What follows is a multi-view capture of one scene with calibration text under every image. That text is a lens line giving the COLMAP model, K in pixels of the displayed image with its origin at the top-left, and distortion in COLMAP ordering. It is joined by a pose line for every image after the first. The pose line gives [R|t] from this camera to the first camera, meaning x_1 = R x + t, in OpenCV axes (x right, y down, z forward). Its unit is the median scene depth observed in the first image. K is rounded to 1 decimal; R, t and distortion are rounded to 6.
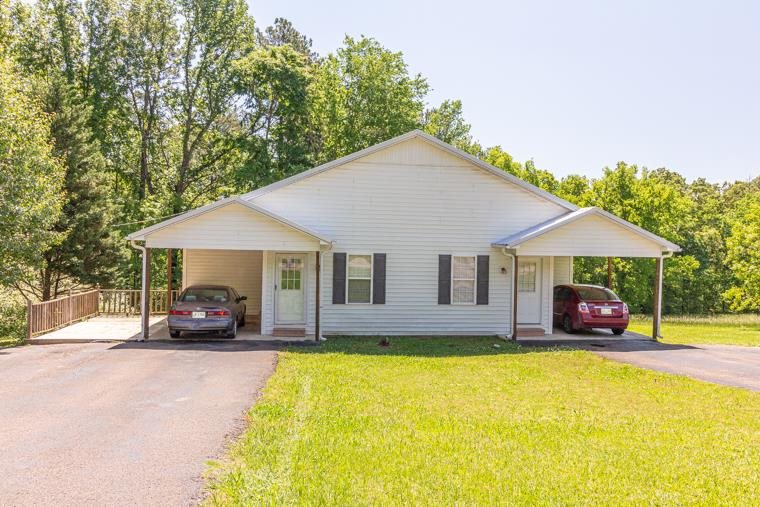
lens RADIAL K [[658.5, 0, 380.0], [0, 658.5, 253.5], [0, 0, 1]] dist [-0.007962, -0.003185]
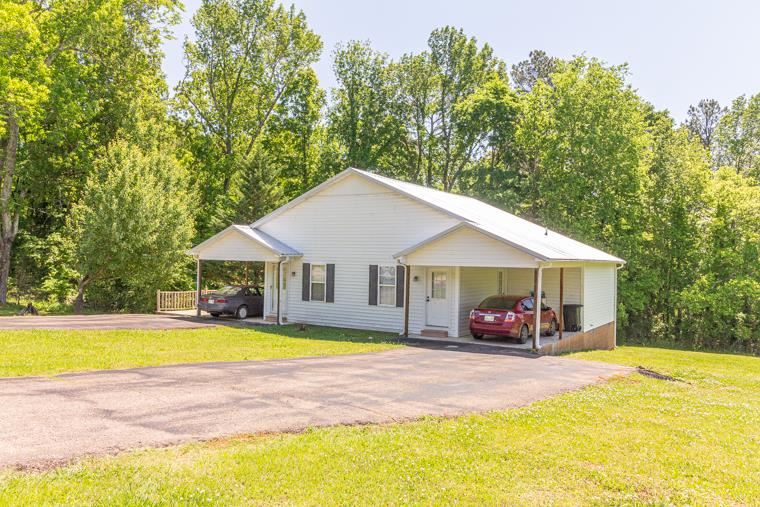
lens RADIAL K [[658.5, 0, 380.0], [0, 658.5, 253.5], [0, 0, 1]] dist [-0.007962, -0.003185]
pose [[0.765480, -0.005981, -0.643431, 0.906392], [-0.013069, 0.999606, -0.024840, 0.010716], [0.643326, 0.027423, 0.765101, 0.058546]]
